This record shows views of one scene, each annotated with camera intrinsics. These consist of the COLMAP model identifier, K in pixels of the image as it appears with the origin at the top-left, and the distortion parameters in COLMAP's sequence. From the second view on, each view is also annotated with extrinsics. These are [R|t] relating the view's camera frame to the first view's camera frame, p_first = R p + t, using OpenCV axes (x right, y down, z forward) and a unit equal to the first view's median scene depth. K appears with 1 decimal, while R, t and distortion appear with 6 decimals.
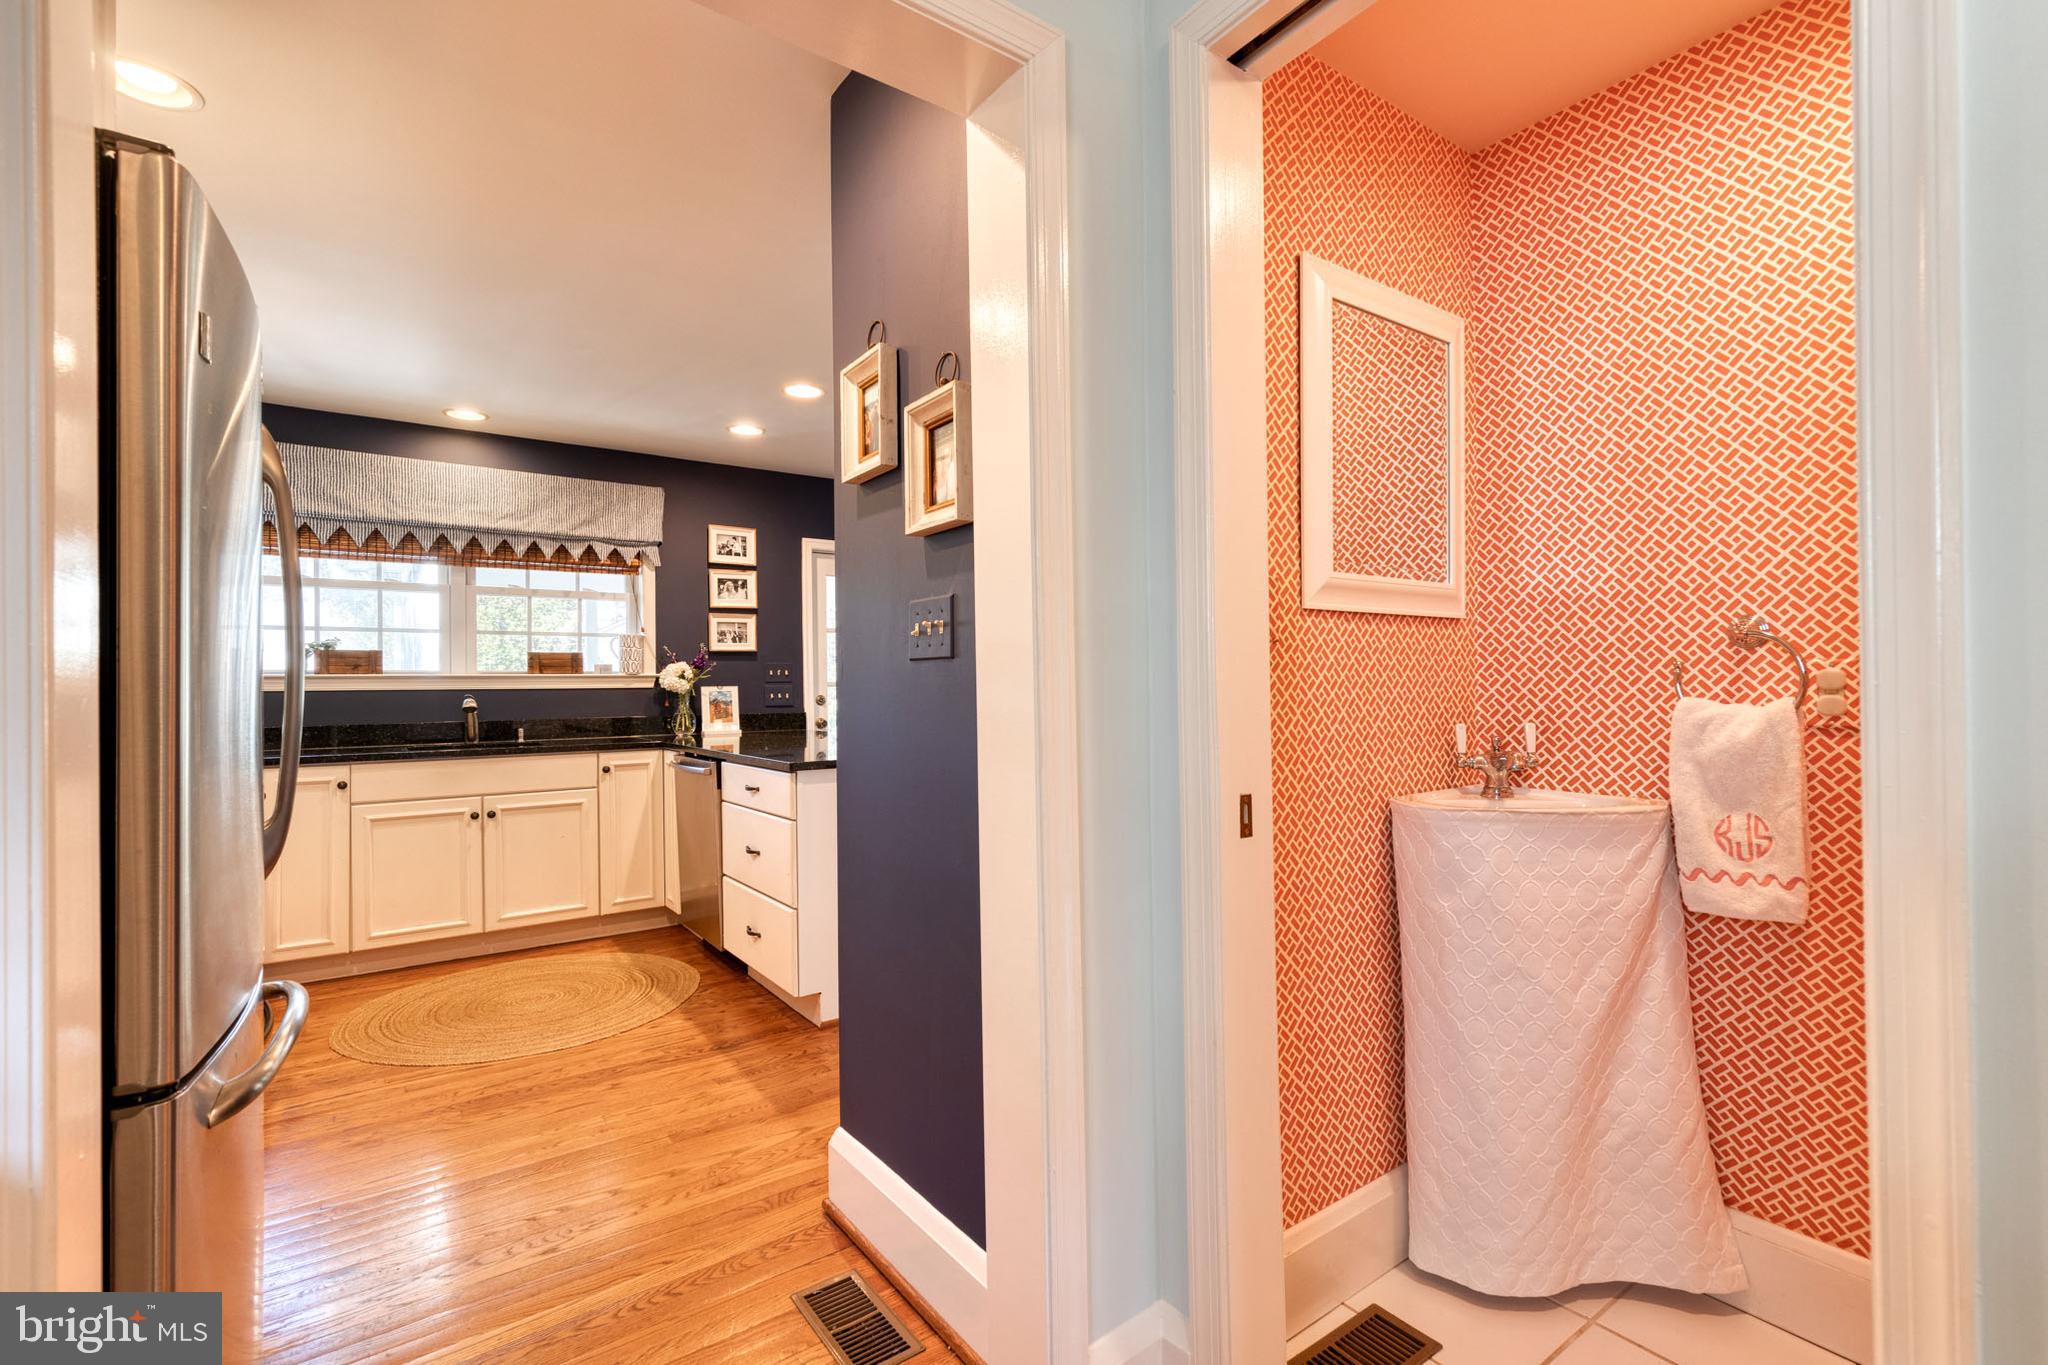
lens RADIAL K [[921.5, 0, 1048.5], [0, 921.5, 682.5], [0, 0, 1]] dist [0.004133, -0.001937]
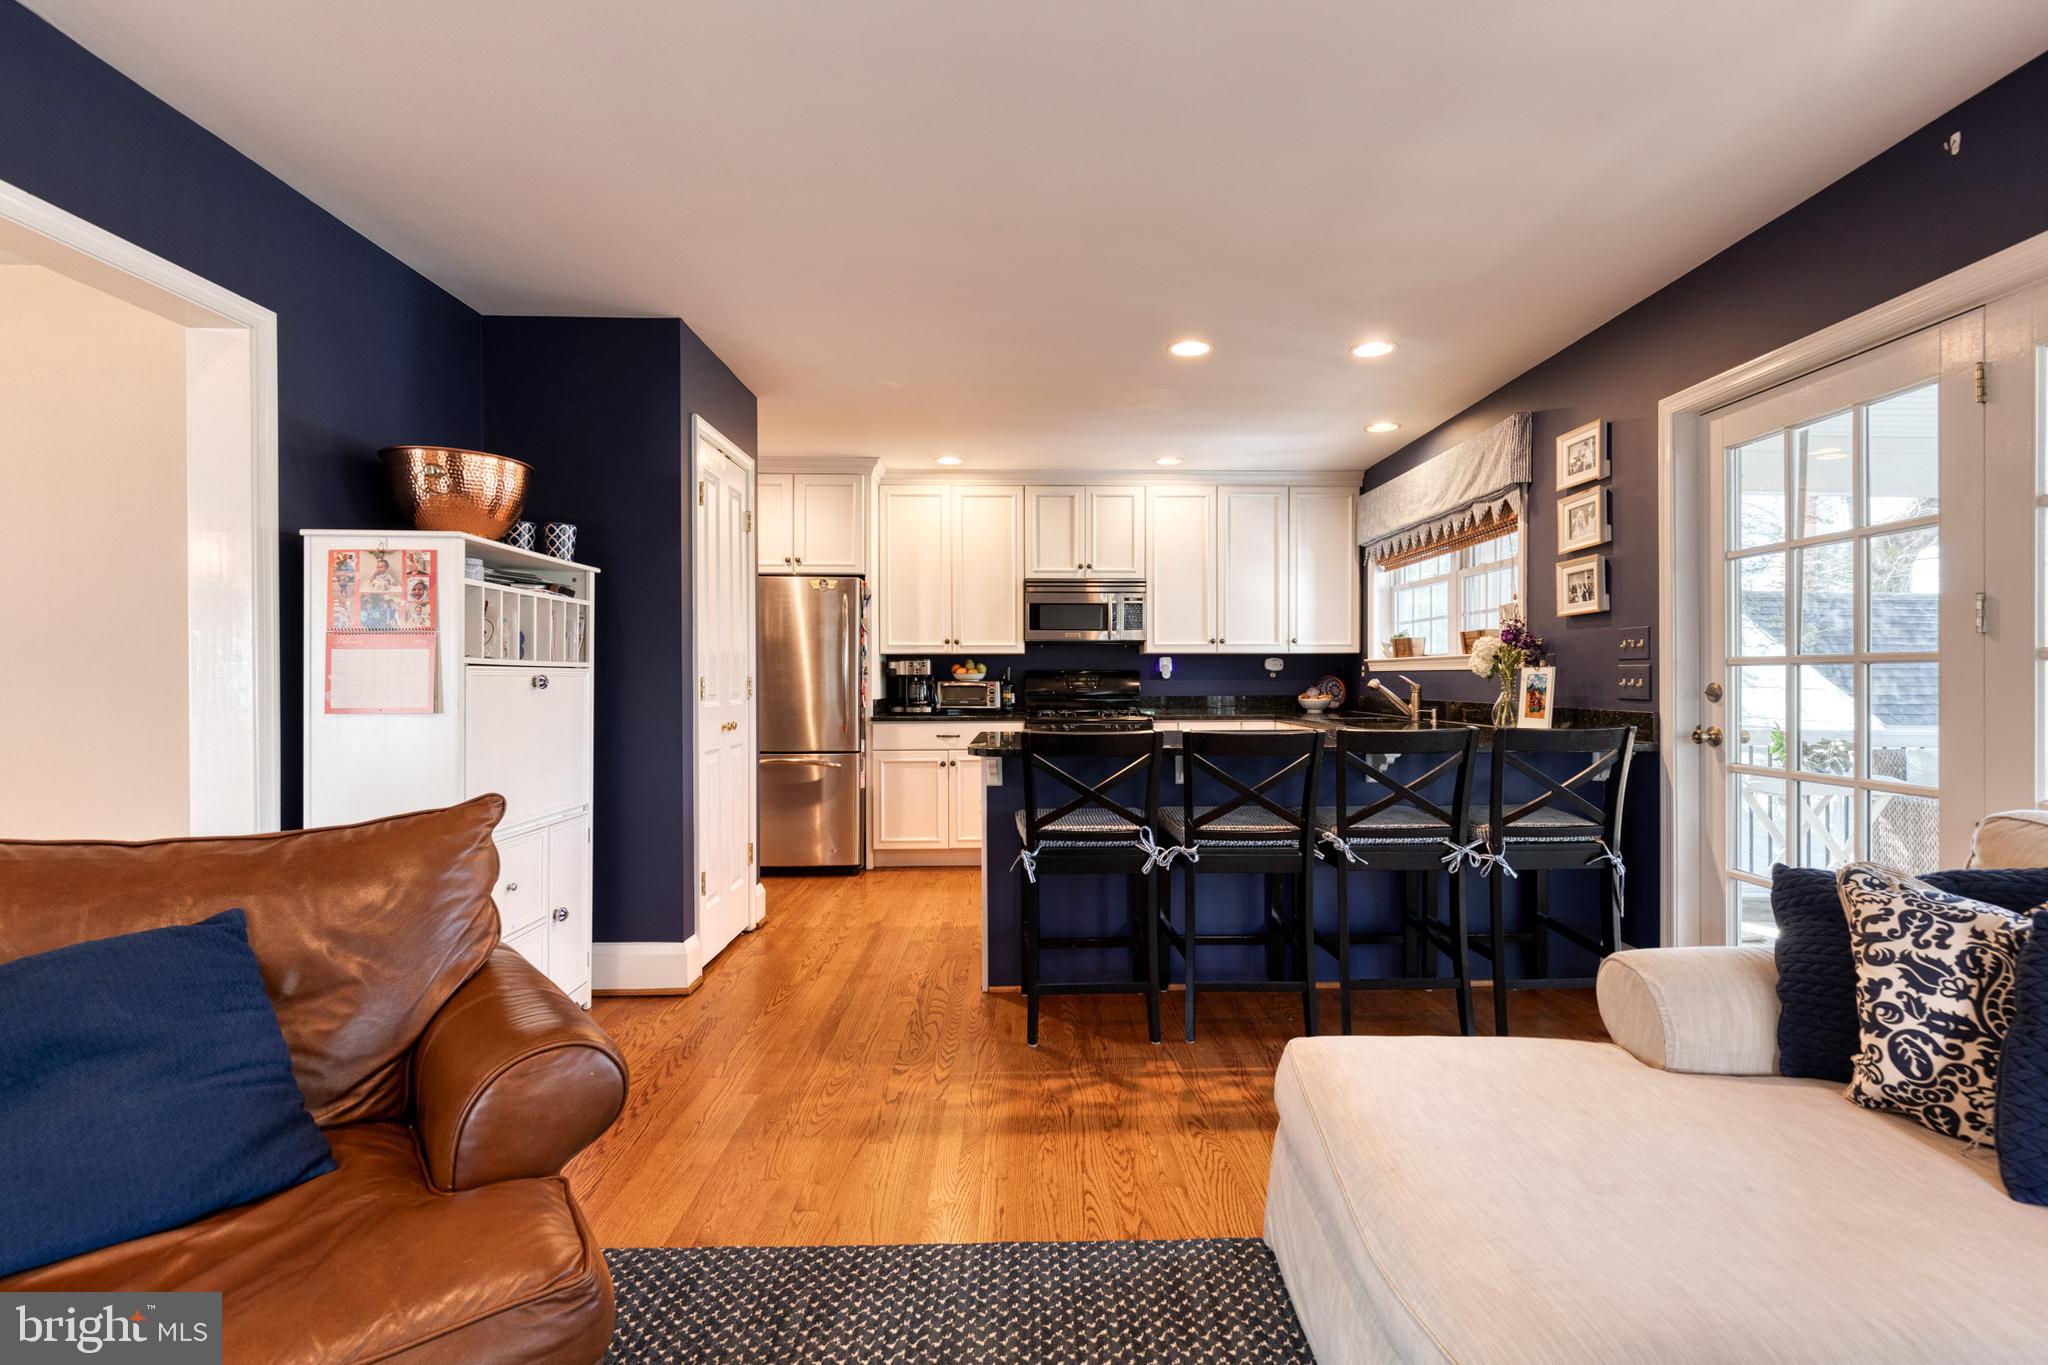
lens RADIAL K [[921.5, 0, 1036.6], [0, 921.5, 683.3], [0, 0, 1]] dist [0.004133, -0.001937]
pose [[-0.588260, 0.020525, -0.808411, 0.515995], [0.017660, 0.999765, 0.012533, 0.000900], [0.808479, -0.006904, -0.588484, 1.277358]]
